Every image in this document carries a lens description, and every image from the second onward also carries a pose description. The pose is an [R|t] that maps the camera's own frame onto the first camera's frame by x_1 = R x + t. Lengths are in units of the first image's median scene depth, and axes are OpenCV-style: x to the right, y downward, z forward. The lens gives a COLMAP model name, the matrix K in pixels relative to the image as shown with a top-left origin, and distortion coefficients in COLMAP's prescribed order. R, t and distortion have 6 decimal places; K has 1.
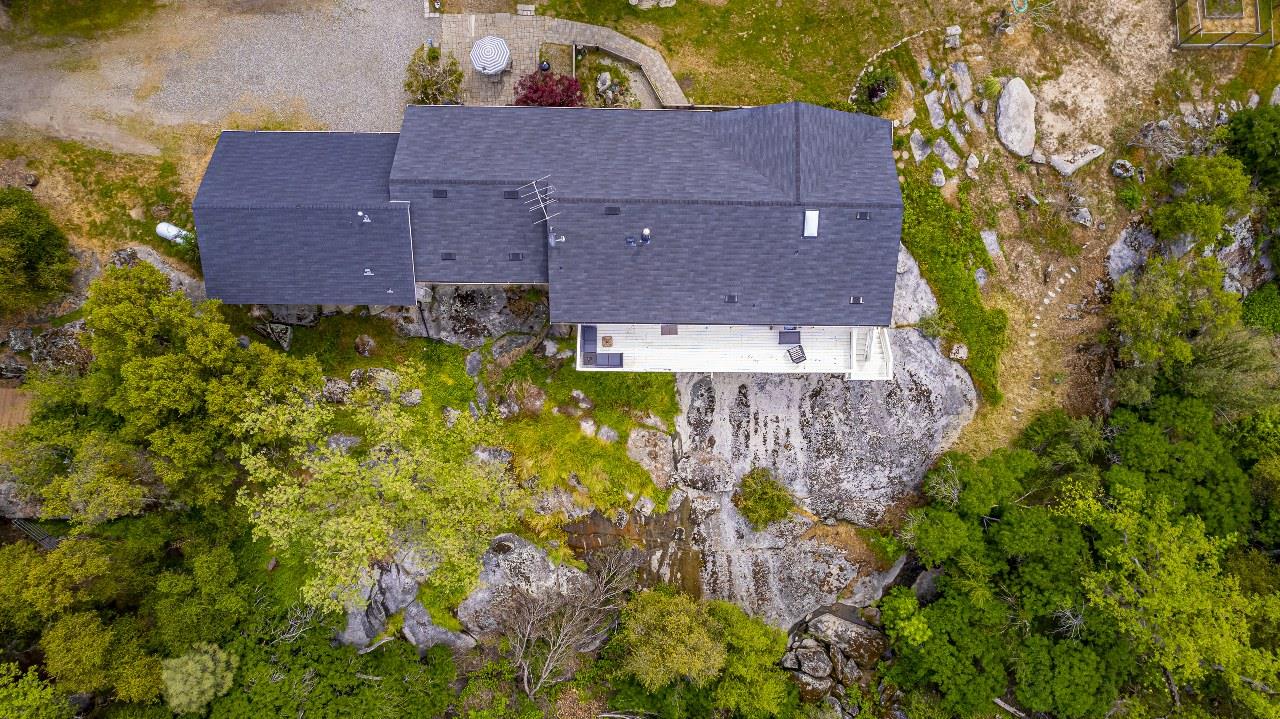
lens RADIAL K [[817.1, 0, 639.0], [0, 817.1, 354.8], [0, 0, 1]] dist [-0.007931, 0.000635]
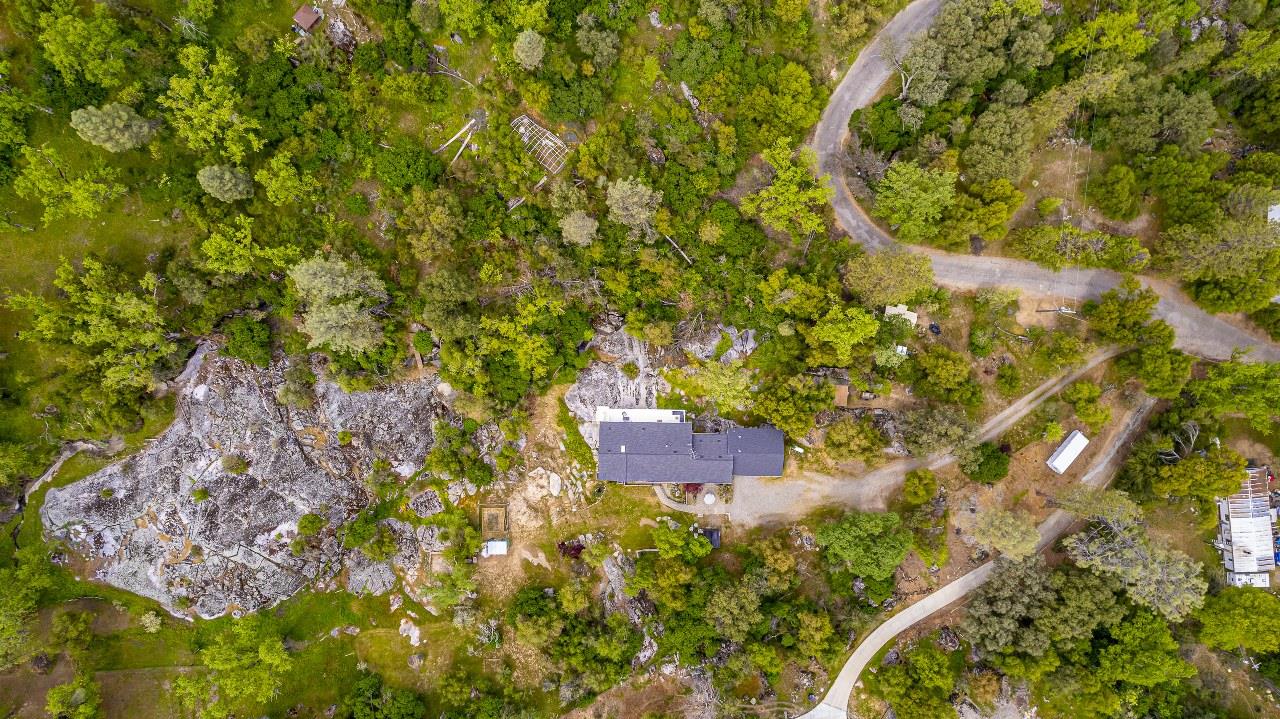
lens RADIAL K [[817.1, 0, 633.2], [0, 817.1, 351.7], [0, 0, 1]] dist [-0.007931, 0.000635]
pose [[-0.999593, -0.002924, 0.028386, 0.047076], [0.004464, -0.998513, 0.054329, 0.072492], [0.028185, 0.054433, 0.998120, -2.393985]]
